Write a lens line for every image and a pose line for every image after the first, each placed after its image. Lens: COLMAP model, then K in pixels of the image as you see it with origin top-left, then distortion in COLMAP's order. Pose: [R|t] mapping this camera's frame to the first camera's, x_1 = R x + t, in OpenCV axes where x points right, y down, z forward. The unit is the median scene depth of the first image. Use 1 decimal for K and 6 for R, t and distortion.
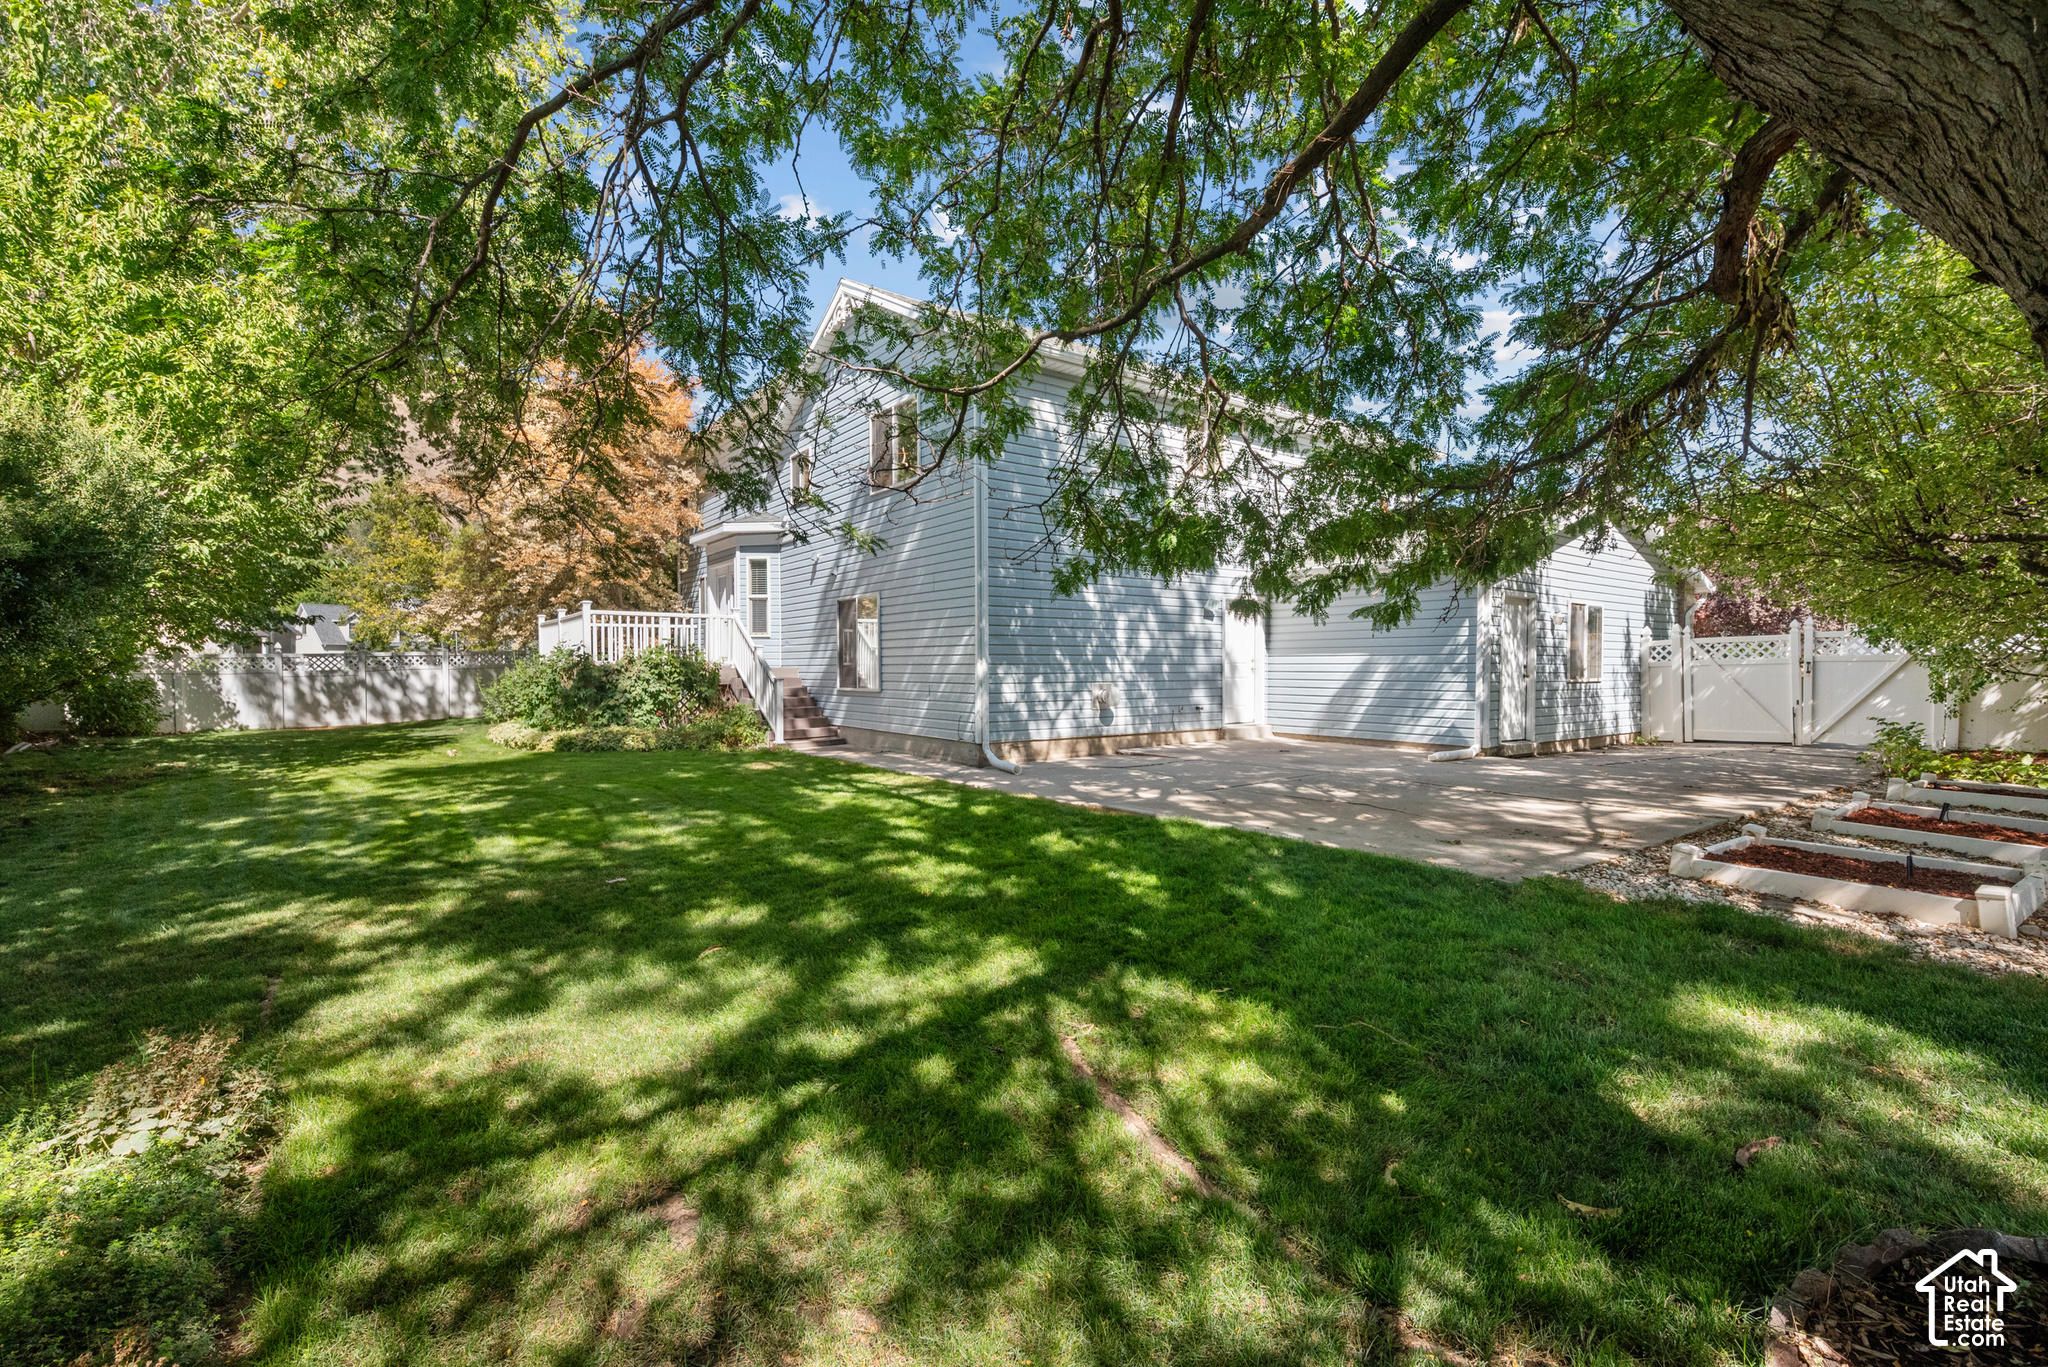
lens RADIAL K [[909.6, 0, 1026.4], [0, 909.6, 673.4], [0, 0, 1]] dist [0.007275, -0.000716]
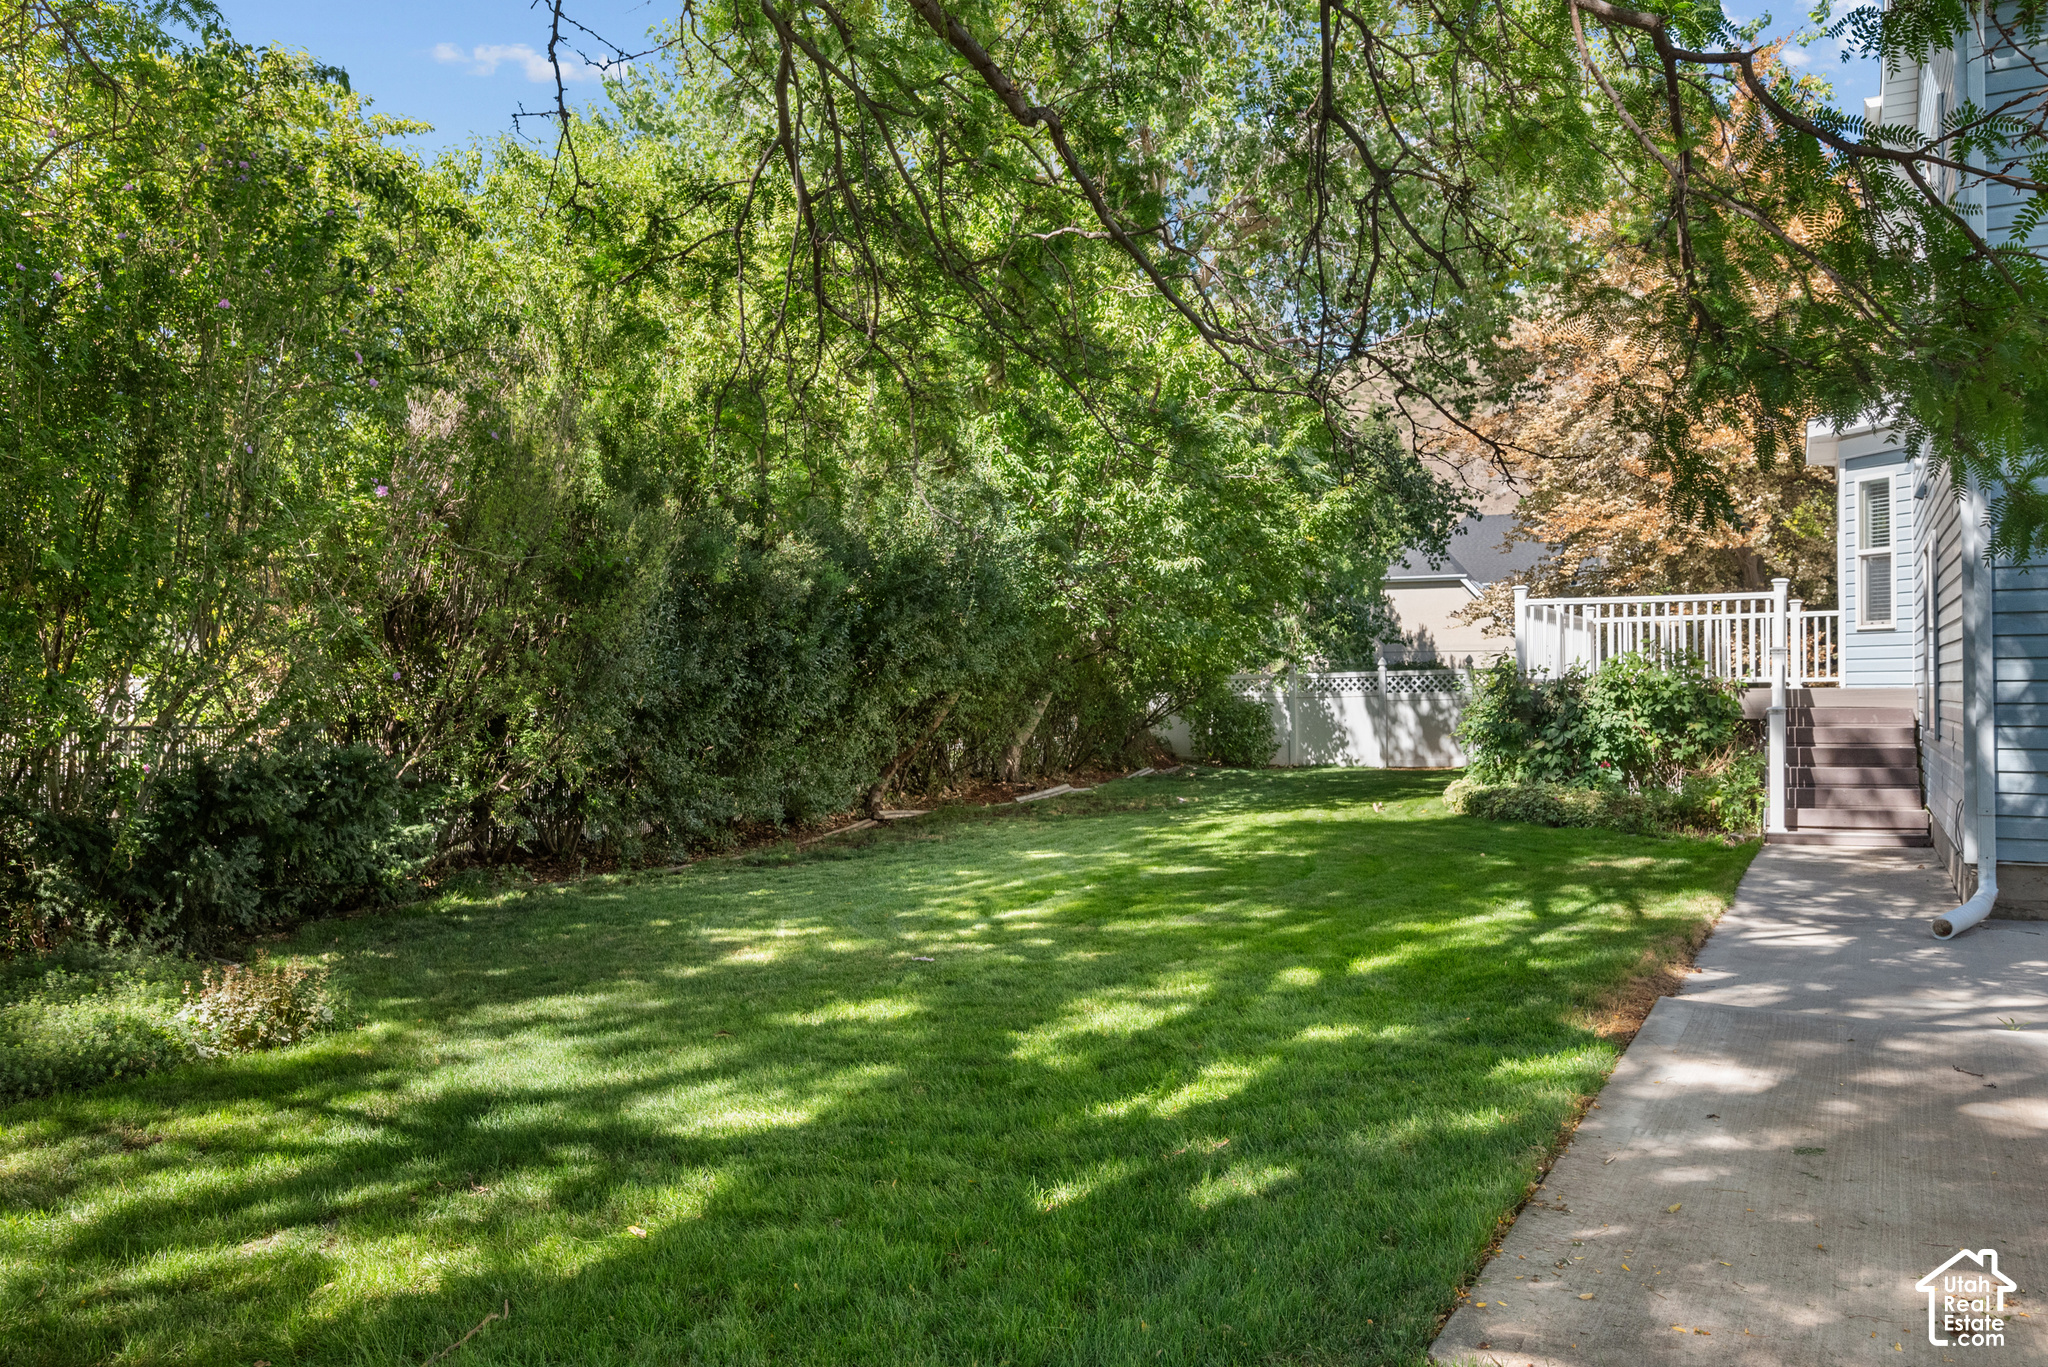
lens RADIAL K [[1537.7, 0, 1017.2], [0, 1537.7, 683.2], [0, 0, 1]] dist [0.000861, 0.001205]
pose [[0.389634, -0.004941, -0.920957, 0.450079], [-0.000360, 0.999985, -0.005518, -0.005647], [0.920970, 0.002482, 0.389626, 0.285578]]
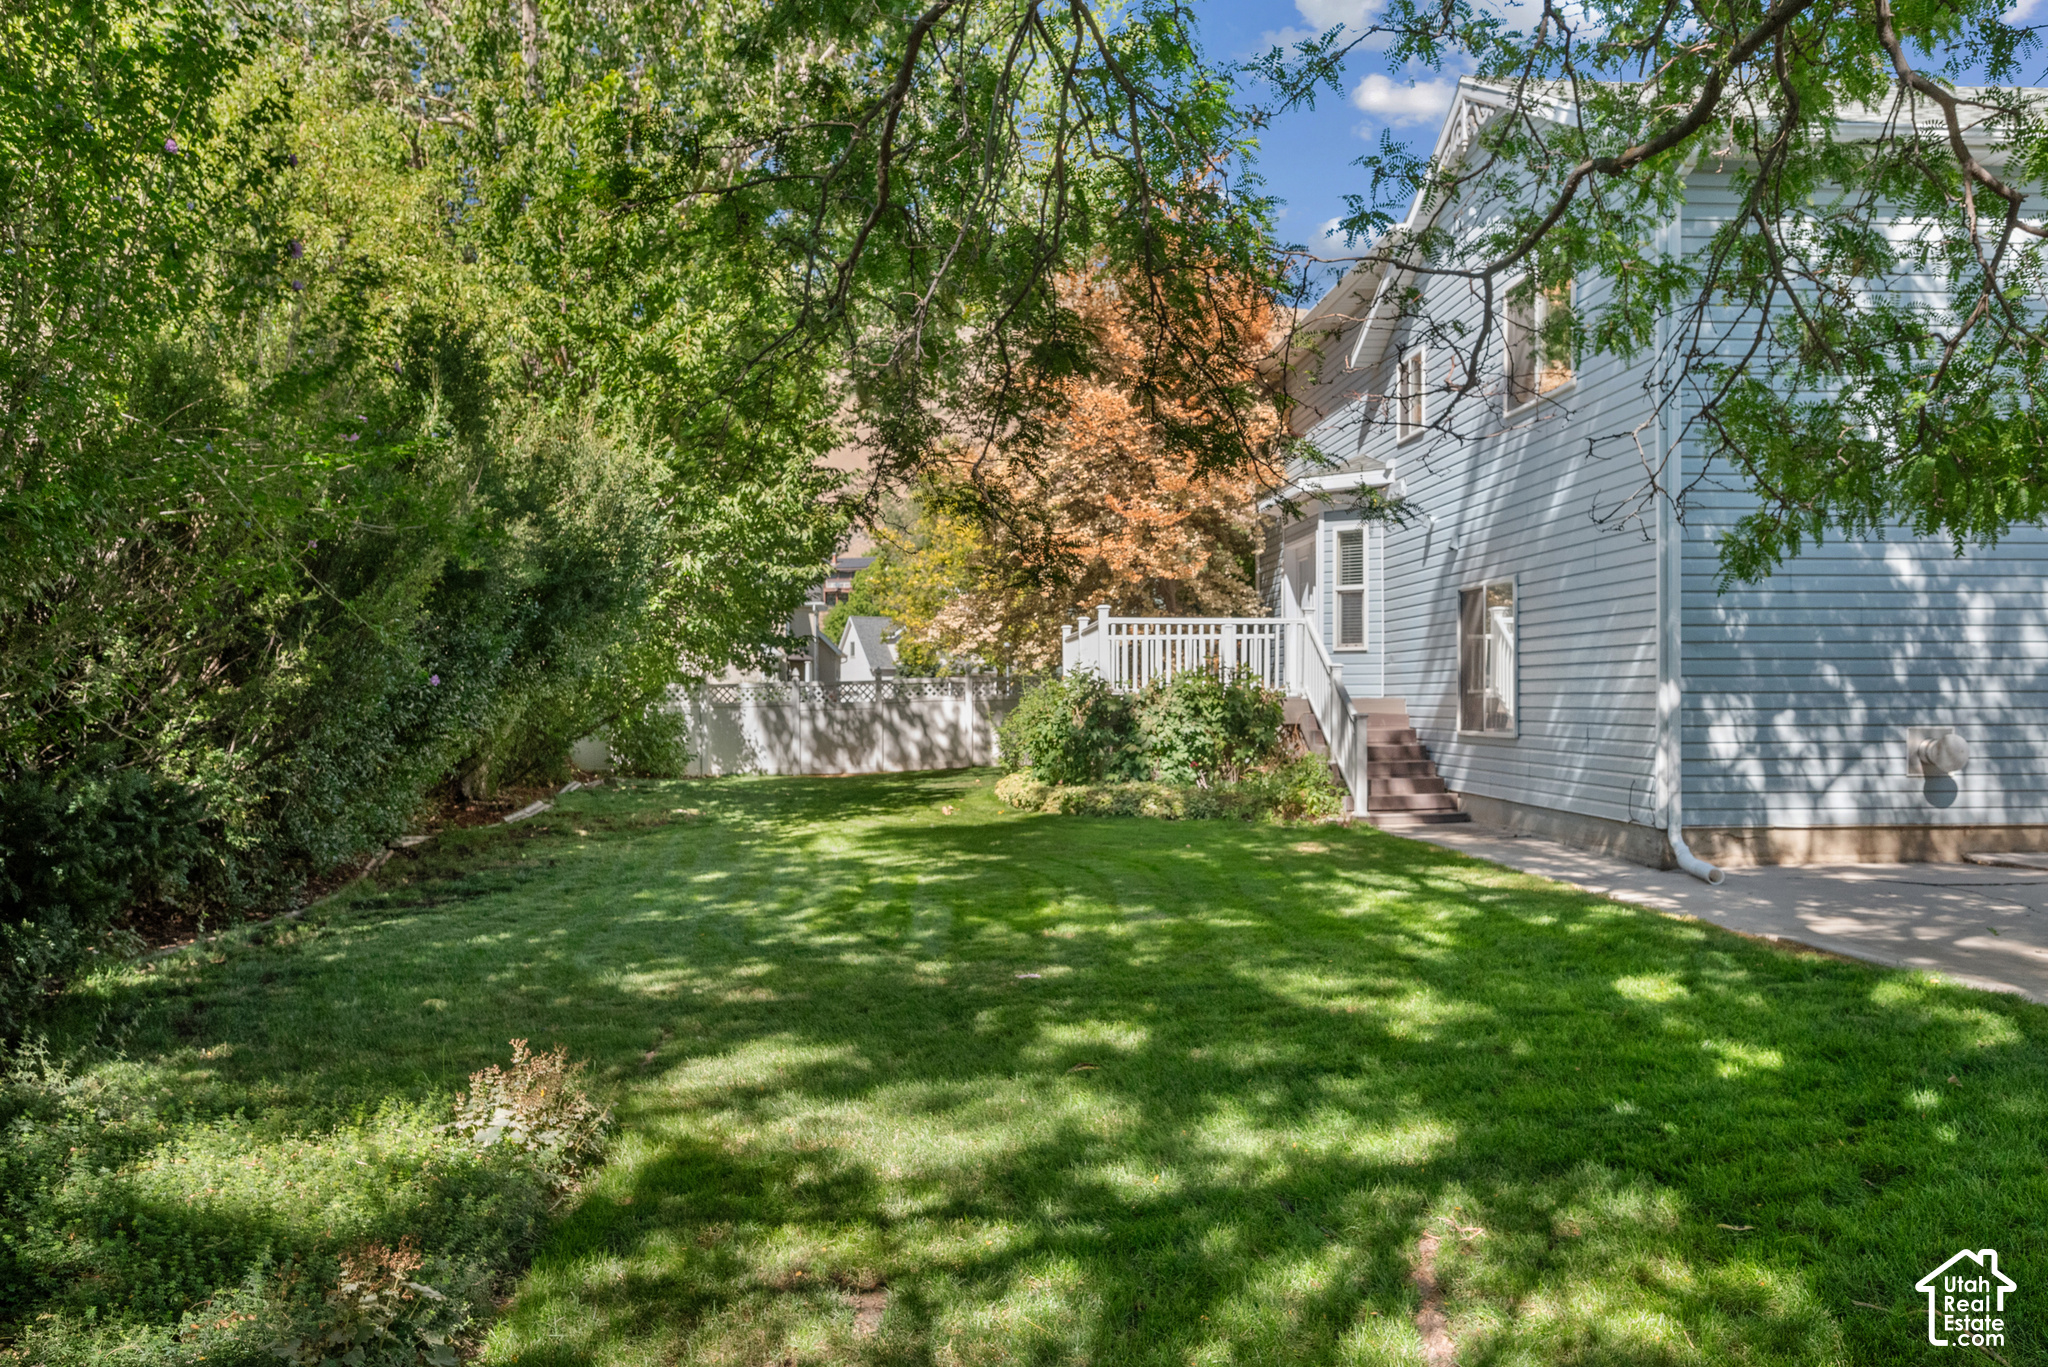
lens RADIAL K [[1521.2, 0, 1021.4], [0, 1521.2, 696.8], [0, 0, 1]] dist [0.012113, 0.000720]
pose [[0.840602, -0.002252, -0.541648, 0.129999], [-0.001270, 0.999980, -0.006128, -0.000582], [0.541651, 0.005839, 0.840583, -0.045657]]
